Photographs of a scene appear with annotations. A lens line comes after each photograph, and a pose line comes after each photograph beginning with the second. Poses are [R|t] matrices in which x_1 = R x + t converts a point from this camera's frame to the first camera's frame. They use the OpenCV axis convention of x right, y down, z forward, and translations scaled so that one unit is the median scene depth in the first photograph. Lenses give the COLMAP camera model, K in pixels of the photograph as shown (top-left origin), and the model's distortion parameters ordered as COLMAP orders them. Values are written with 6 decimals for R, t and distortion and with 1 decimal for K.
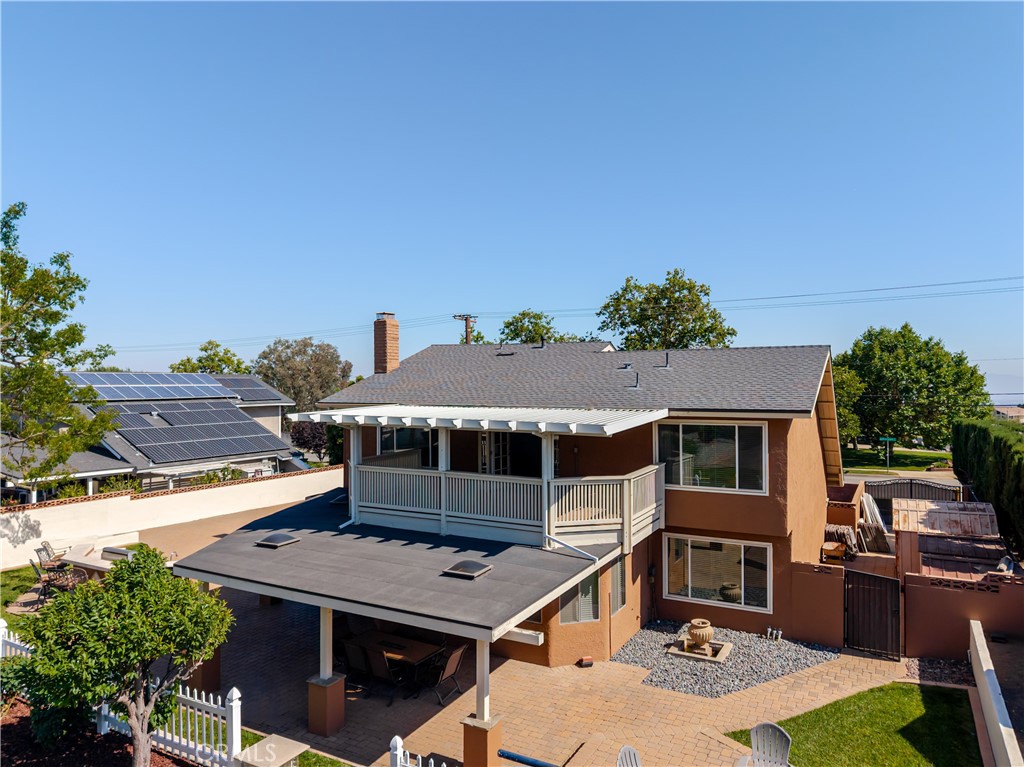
lens RADIAL K [[696.2, 0, 509.9], [0, 696.2, 387.0], [0, 0, 1]] dist [0.037619, -0.048828]
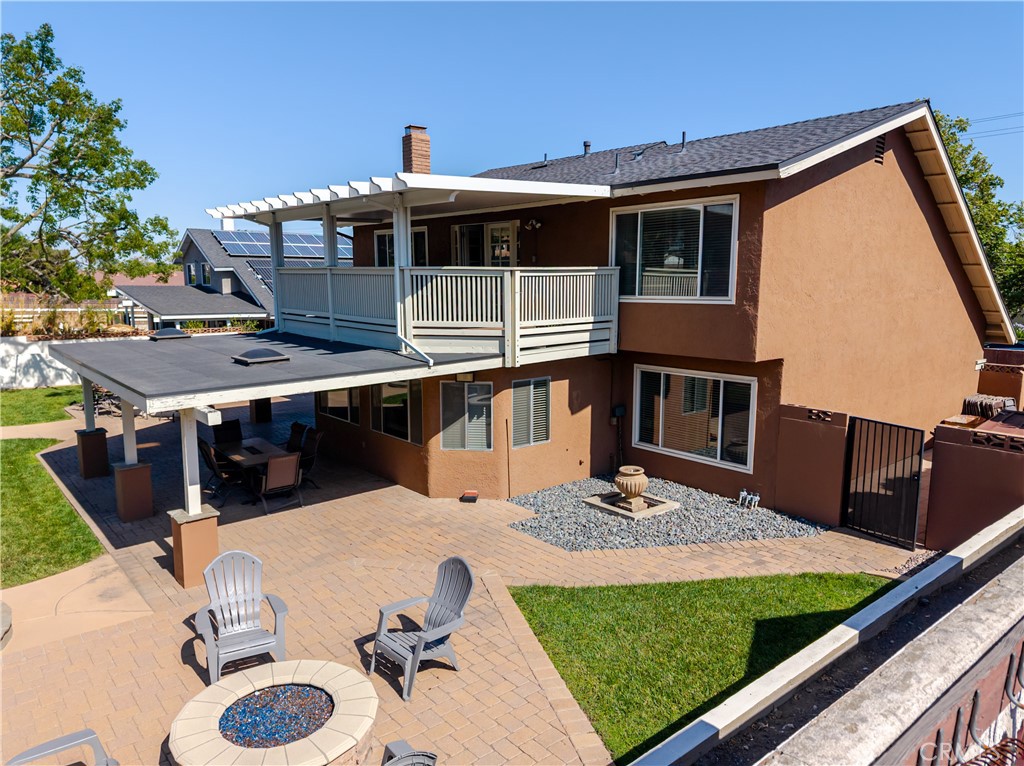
lens RADIAL K [[696.2, 0, 509.9], [0, 696.2, 386.5], [0, 0, 1]] dist [0.037619, -0.048828]
pose [[0.933174, 0.059254, -0.354507, 0.403605], [-0.006988, 0.989122, 0.146934, 0.132797], [0.359357, -0.134638, 0.923437, 0.256697]]
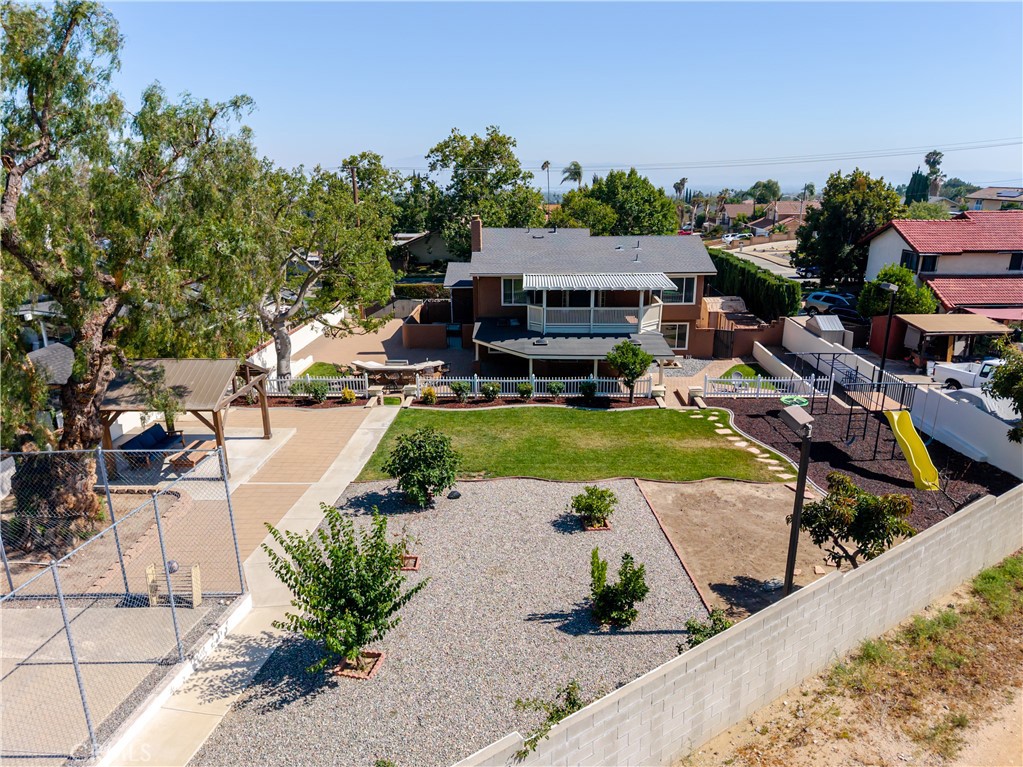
lens RADIAL K [[693.3, 0, 511.5], [0, 693.3, 383.5], [0, 0, 1]] dist [0.061951, -0.074168]
pose [[0.891644, -0.136903, 0.431542, -1.349624], [0.008234, 0.957931, 0.286882, -0.300951], [-0.452663, -0.252243, 0.855260, -0.940355]]
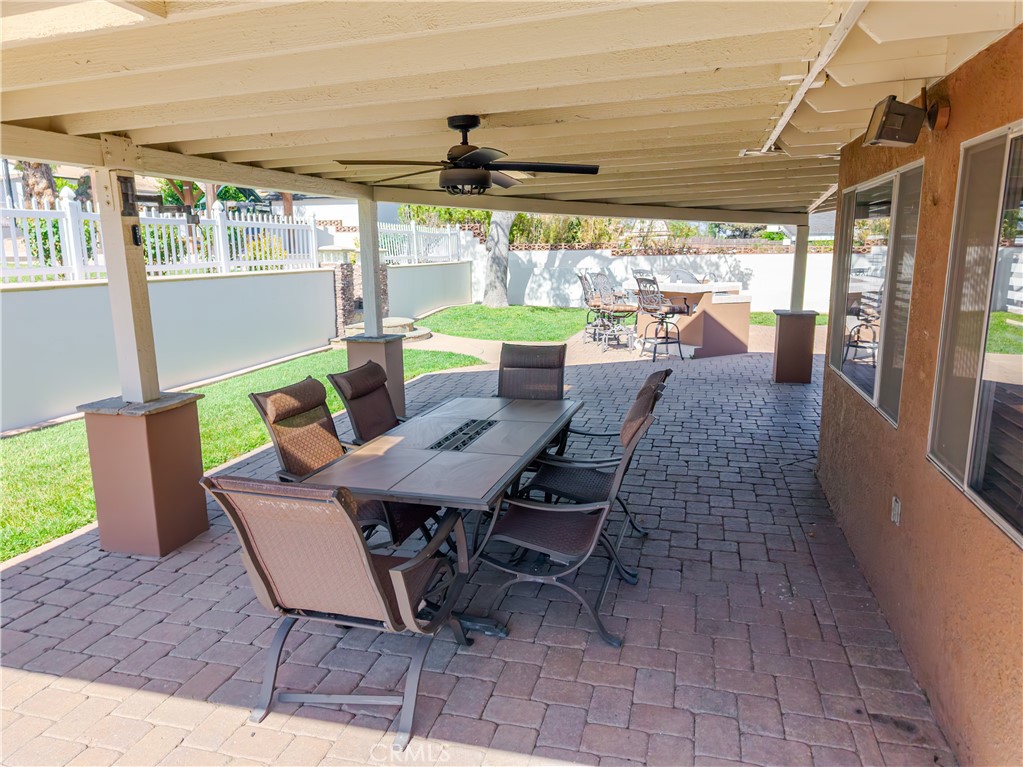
lens RADIAL K [[695.6, 0, 509.4], [0, 695.6, 387.0], [0, 0, 1]] dist [0.037619, -0.048828]
pose [[0.234015, 0.188198, -0.953844, 0.084027], [0.004663, 0.980857, 0.194672, 0.260606], [0.972222, -0.050004, 0.228657, 0.840681]]
